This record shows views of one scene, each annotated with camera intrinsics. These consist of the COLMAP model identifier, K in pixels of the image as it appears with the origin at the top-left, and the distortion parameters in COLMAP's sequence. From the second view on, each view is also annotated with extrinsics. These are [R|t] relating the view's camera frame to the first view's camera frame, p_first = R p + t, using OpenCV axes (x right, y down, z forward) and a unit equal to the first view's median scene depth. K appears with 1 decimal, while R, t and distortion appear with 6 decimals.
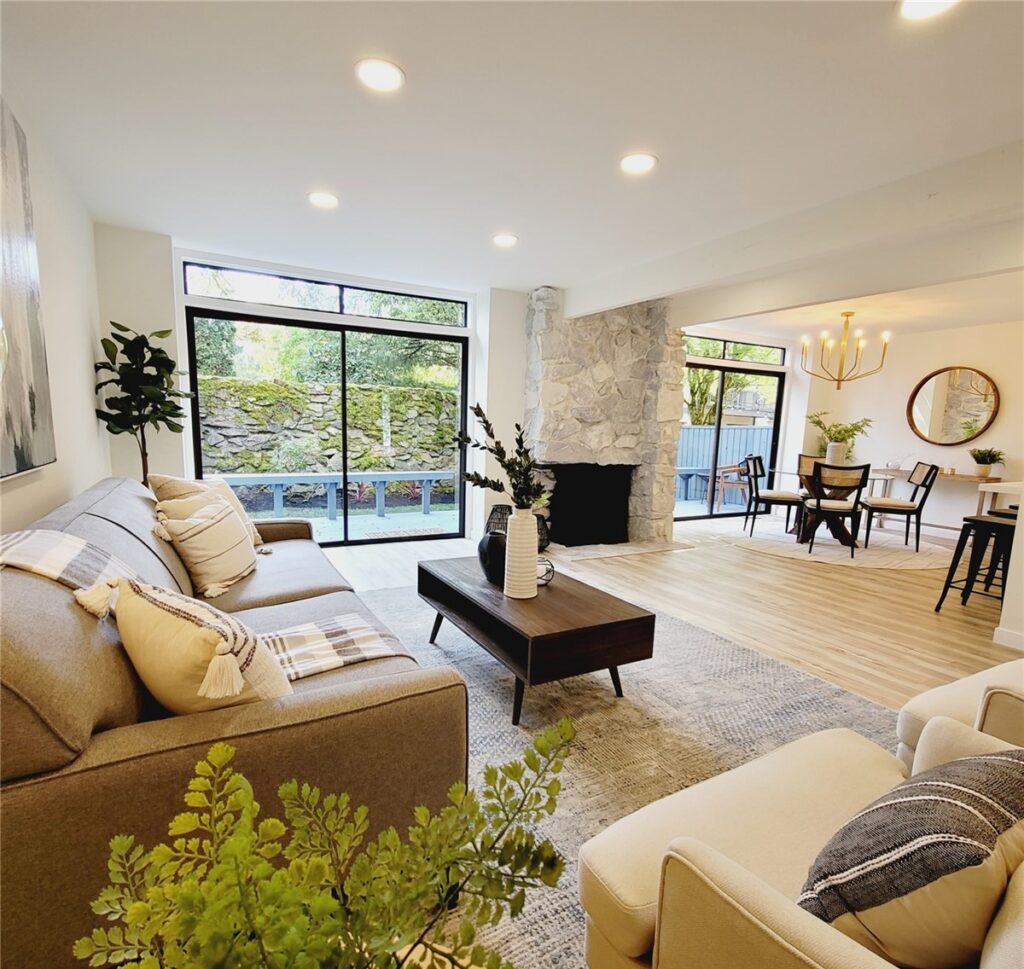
lens RADIAL K [[544.8, 0, 512.8], [0, 544.8, 507.4], [0, 0, 1]] dist [-0.001665, -0.000733]
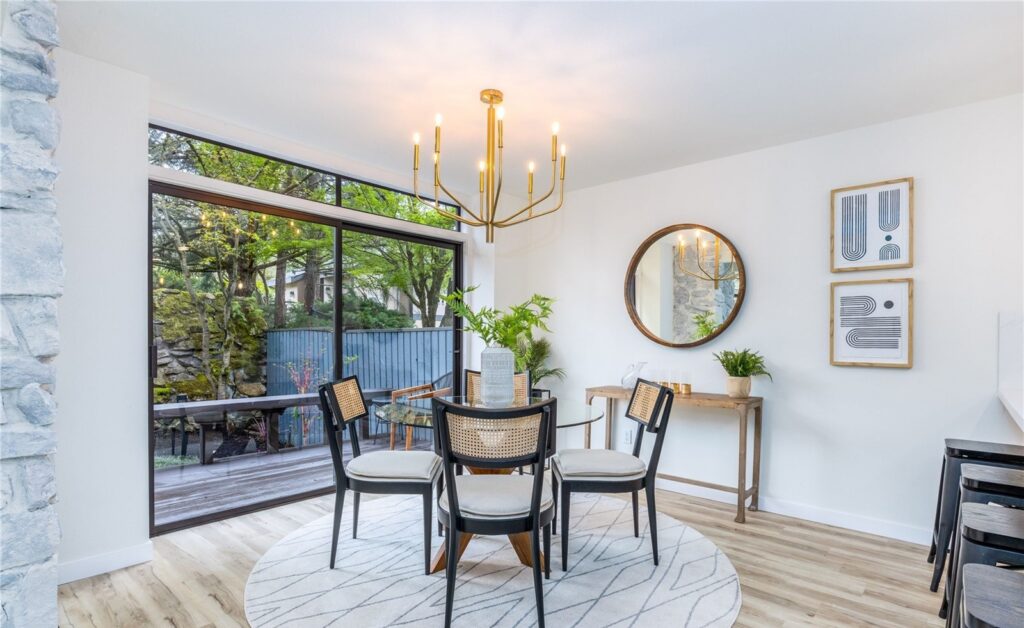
lens RADIAL K [[520.3, 0, 513.7], [0, 520.3, 340.7], [0, 0, 1]] dist [0.001198, 0.000285]
pose [[0.935218, -0.025108, 0.353180, 0.447196], [0.075636, 0.988625, -0.130001, -0.063081], [-0.345898, 0.148292, 0.926479, 0.562012]]
